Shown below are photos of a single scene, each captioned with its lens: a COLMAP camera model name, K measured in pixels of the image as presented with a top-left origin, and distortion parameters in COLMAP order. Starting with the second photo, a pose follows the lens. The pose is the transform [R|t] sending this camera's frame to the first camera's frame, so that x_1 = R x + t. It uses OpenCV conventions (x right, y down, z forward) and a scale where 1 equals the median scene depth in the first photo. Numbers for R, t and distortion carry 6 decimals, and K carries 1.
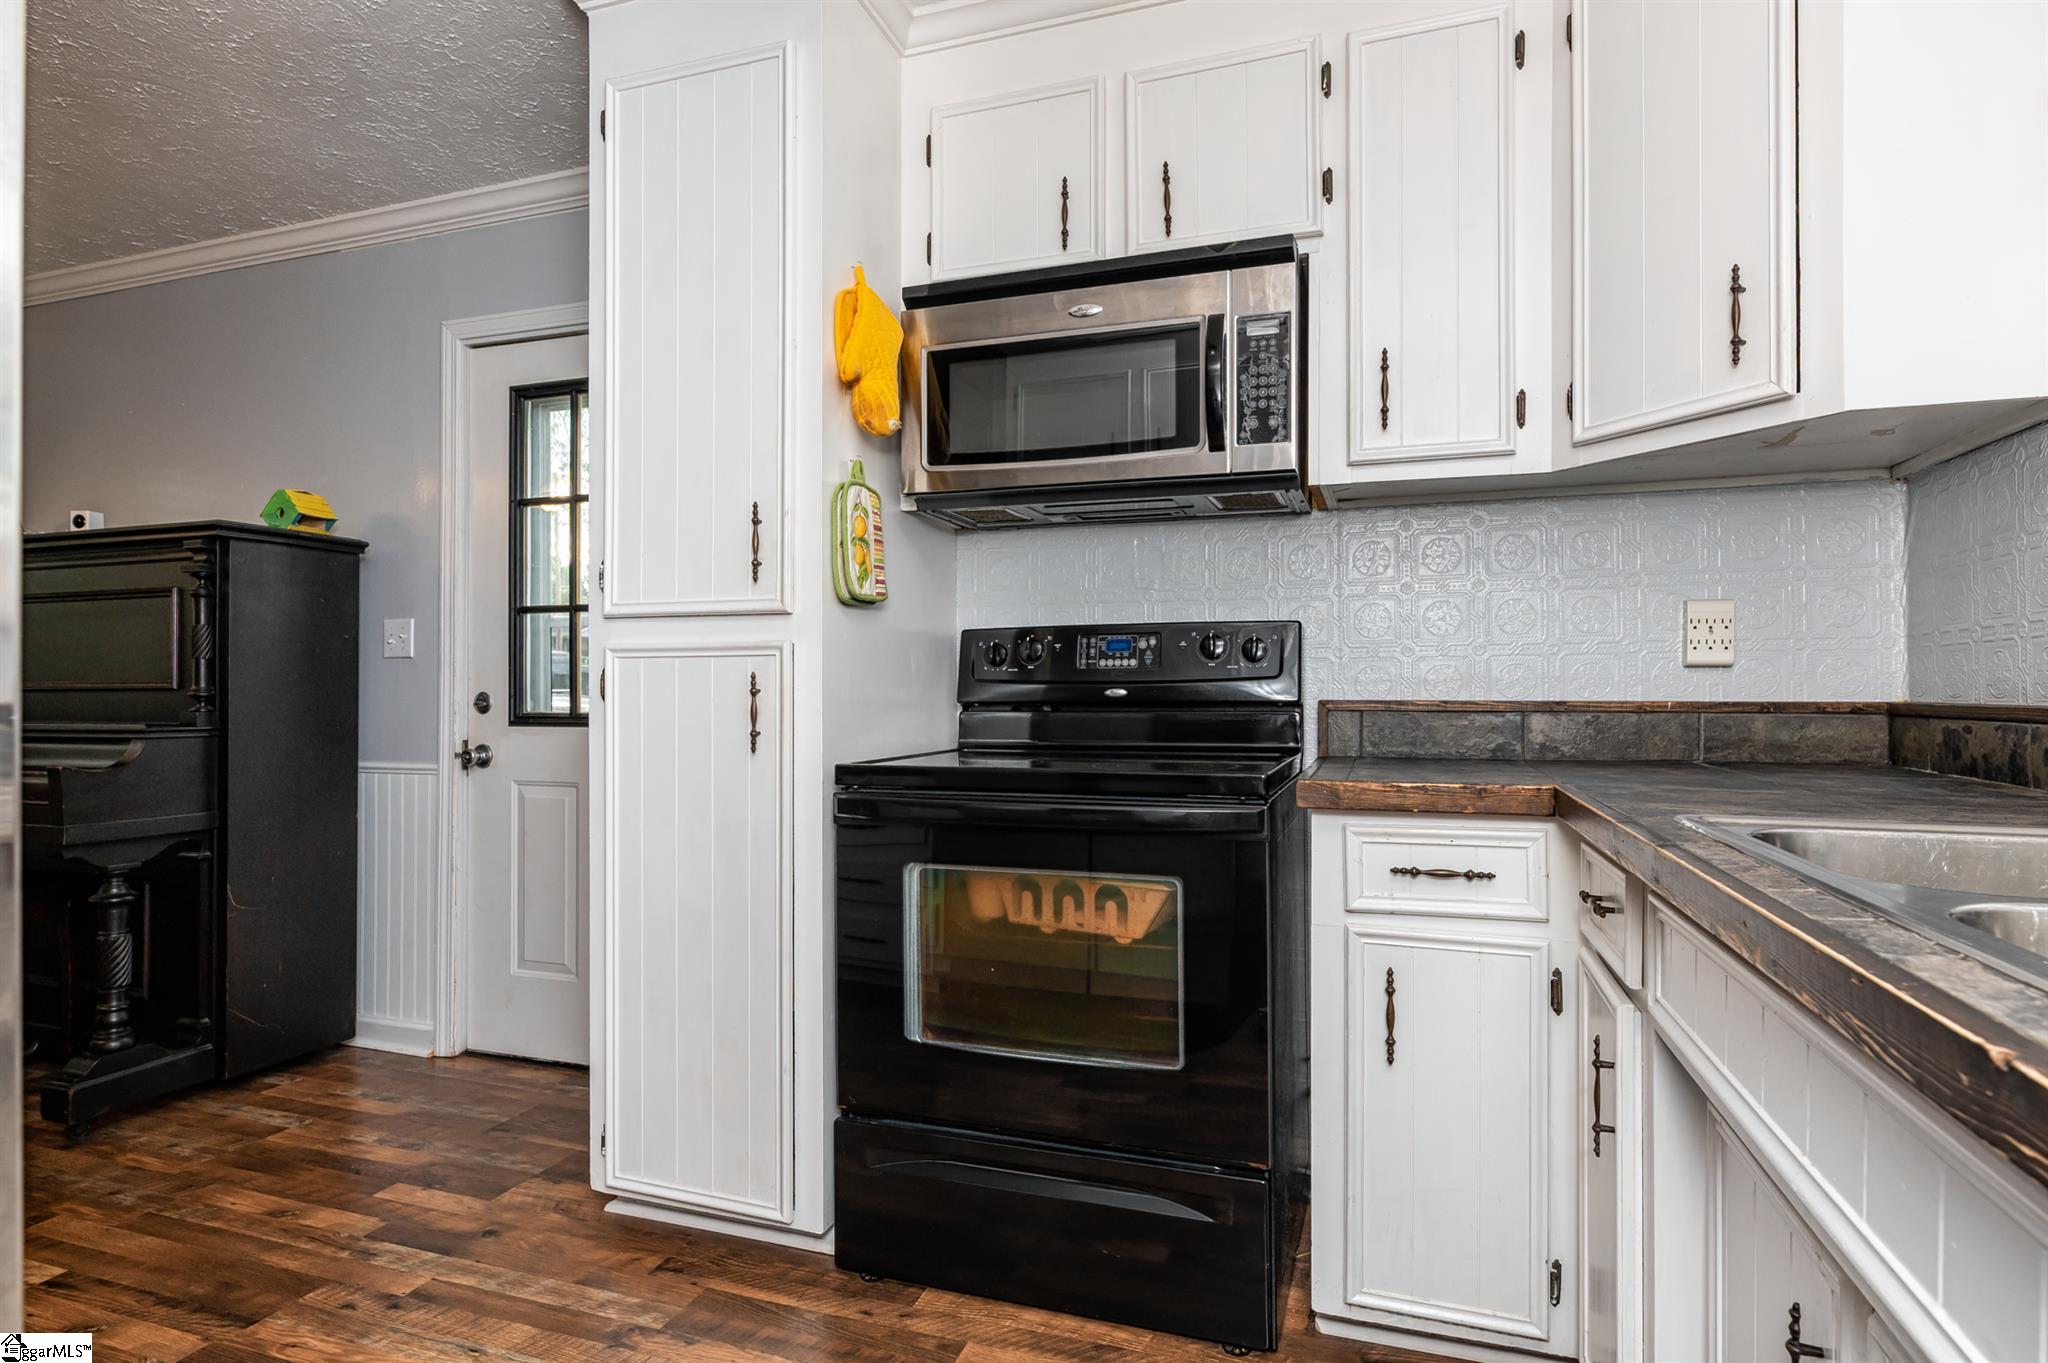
lens RADIAL K [[1093.0, 0, 1020.1], [0, 1093.0, 692.2], [0, 0, 1]] dist [-0.000664, -0.001765]
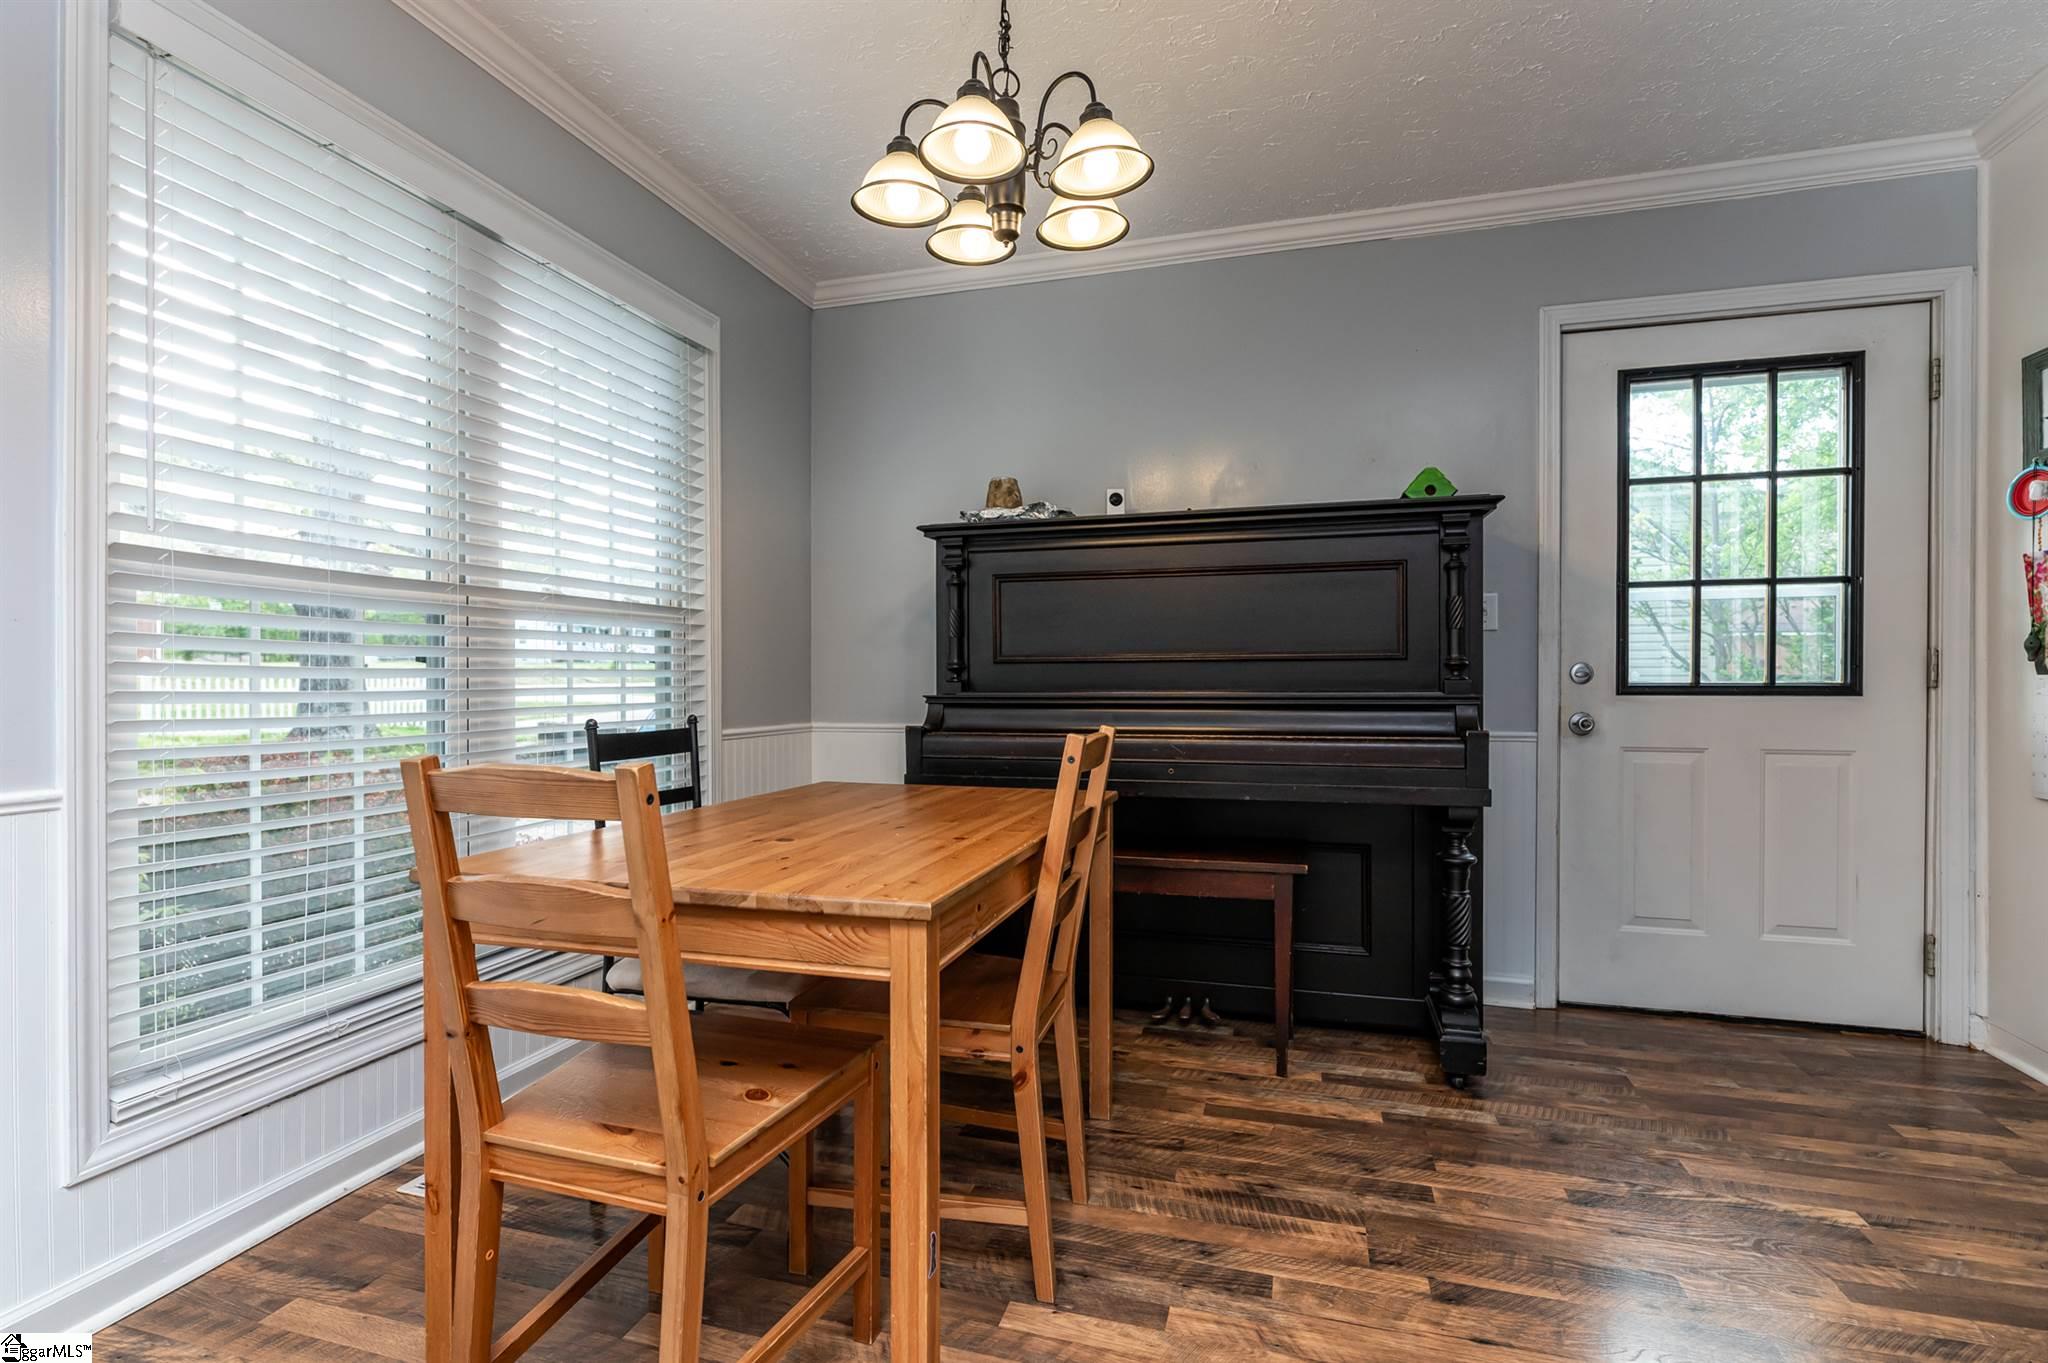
lens RADIAL K [[1009.0, 0, 966.5], [0, 1009.0, 692.2], [0, 0, 1]] dist [0.006857, -0.001840]
pose [[0.998762, 0.000077, 0.049743, -1.266289], [-0.000540, 0.999957, 0.009309, 0.021187], [-0.049740, -0.009324, 0.998719, 0.062359]]
